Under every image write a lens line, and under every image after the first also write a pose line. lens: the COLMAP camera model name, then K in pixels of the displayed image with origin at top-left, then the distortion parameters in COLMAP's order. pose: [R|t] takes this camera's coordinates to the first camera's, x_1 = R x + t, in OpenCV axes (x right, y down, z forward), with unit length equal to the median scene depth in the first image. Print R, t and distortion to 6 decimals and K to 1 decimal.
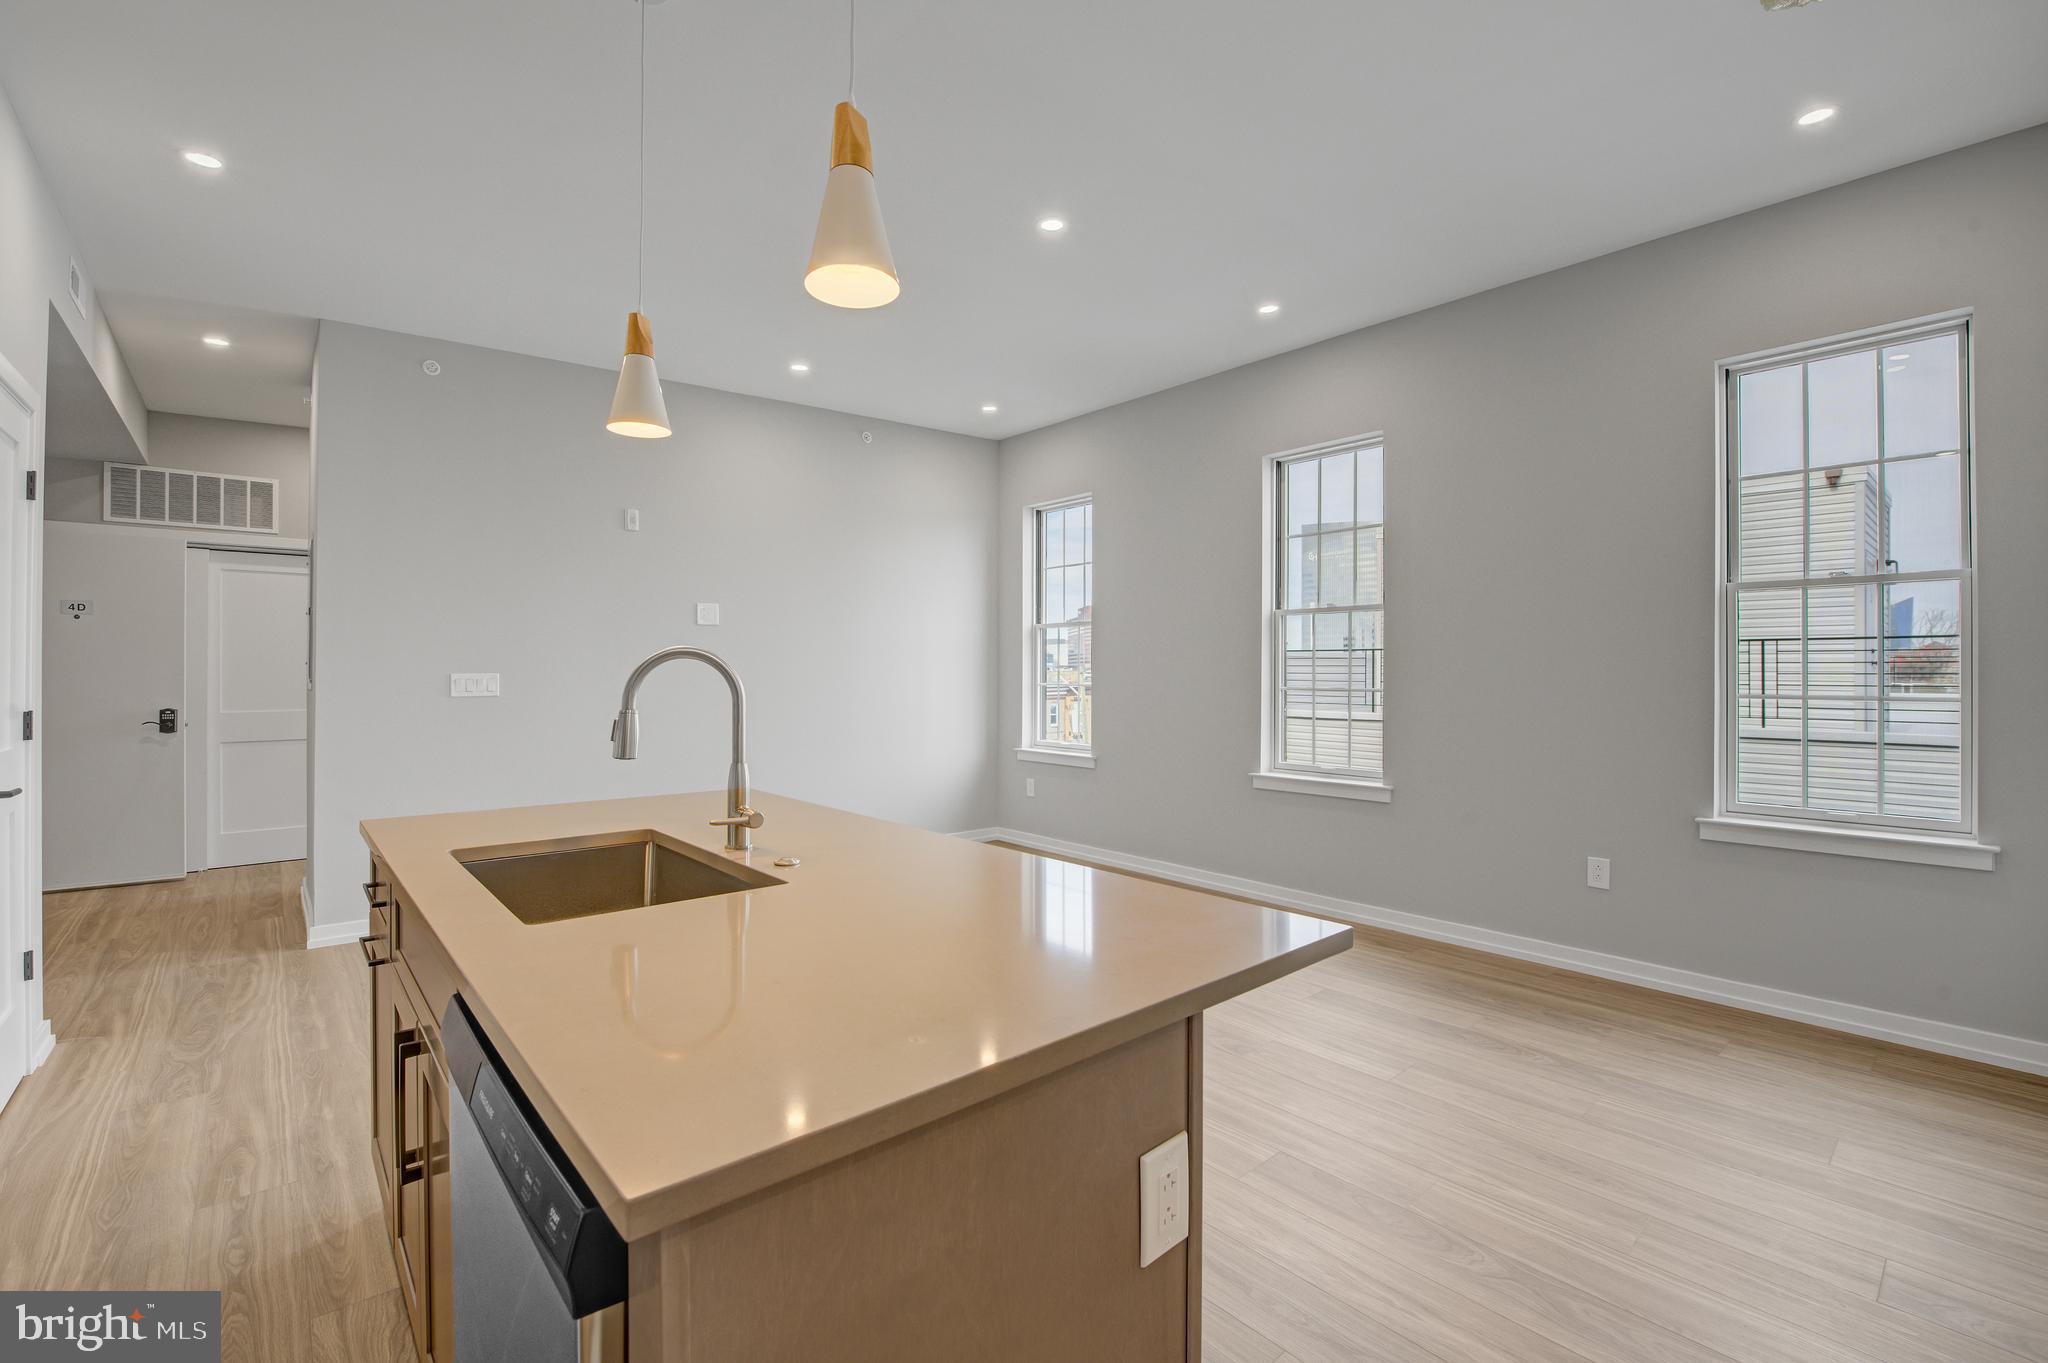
lens RADIAL K [[893.1, 0, 1050.4], [0, 893.1, 673.6], [0, 0, 1]] dist [-0.000778, -0.000279]
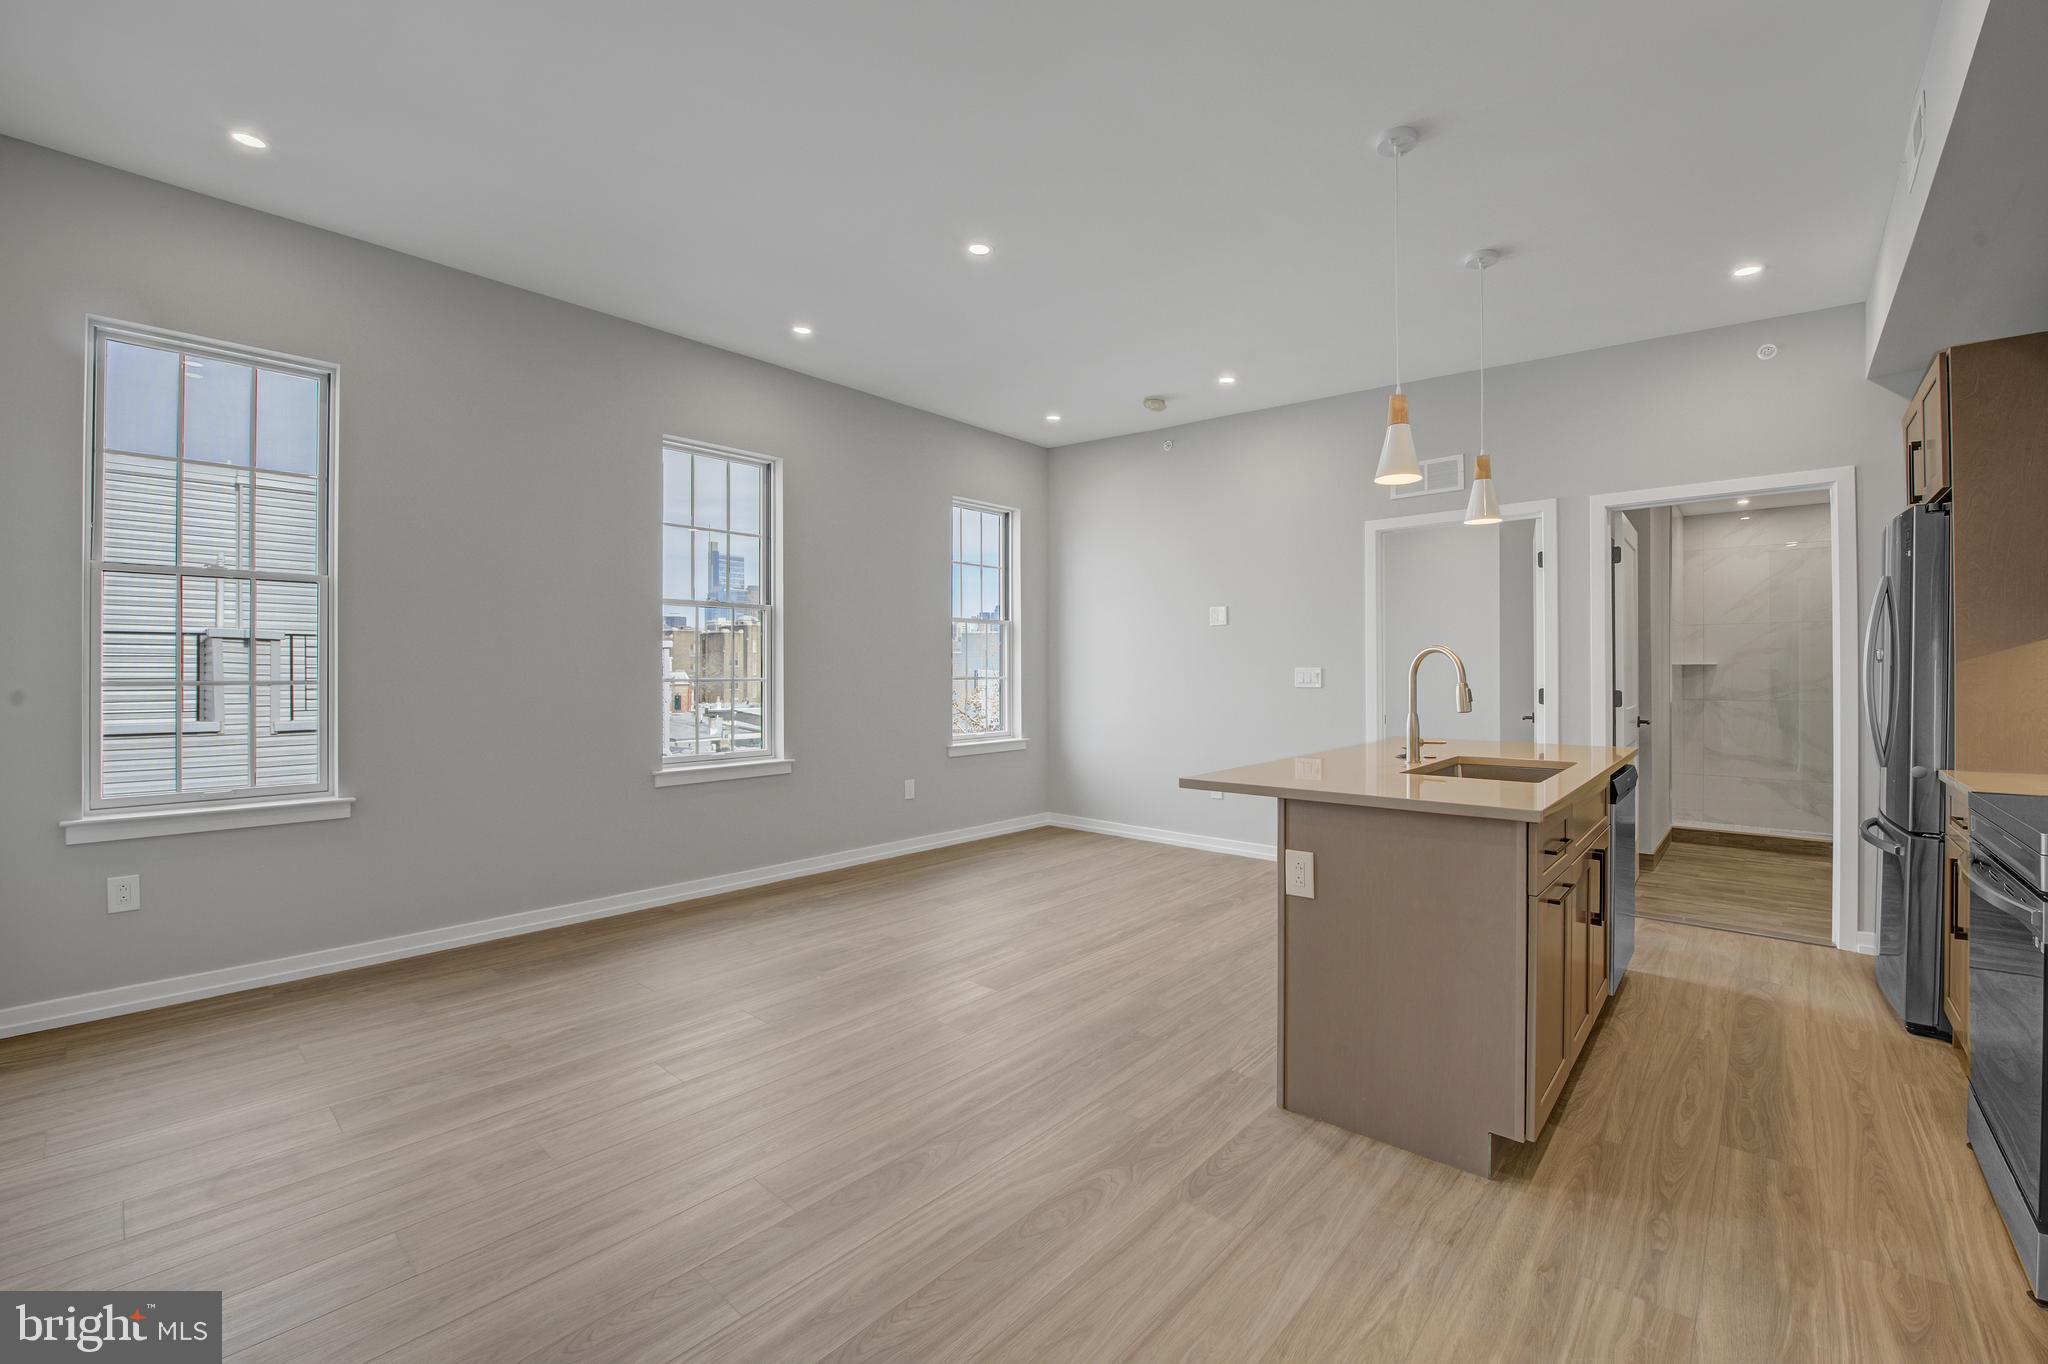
lens RADIAL K [[806.2, 0, 1018.8], [0, 806.2, 673.8], [0, 0, 1]] dist [-0.025091, 0.000021]
pose [[-0.090684, -0.009371, 0.995836, -0.848325], [-0.006301, 0.999941, 0.008836, 0.008431], [-0.995860, -0.005474, -0.090738, 0.890268]]
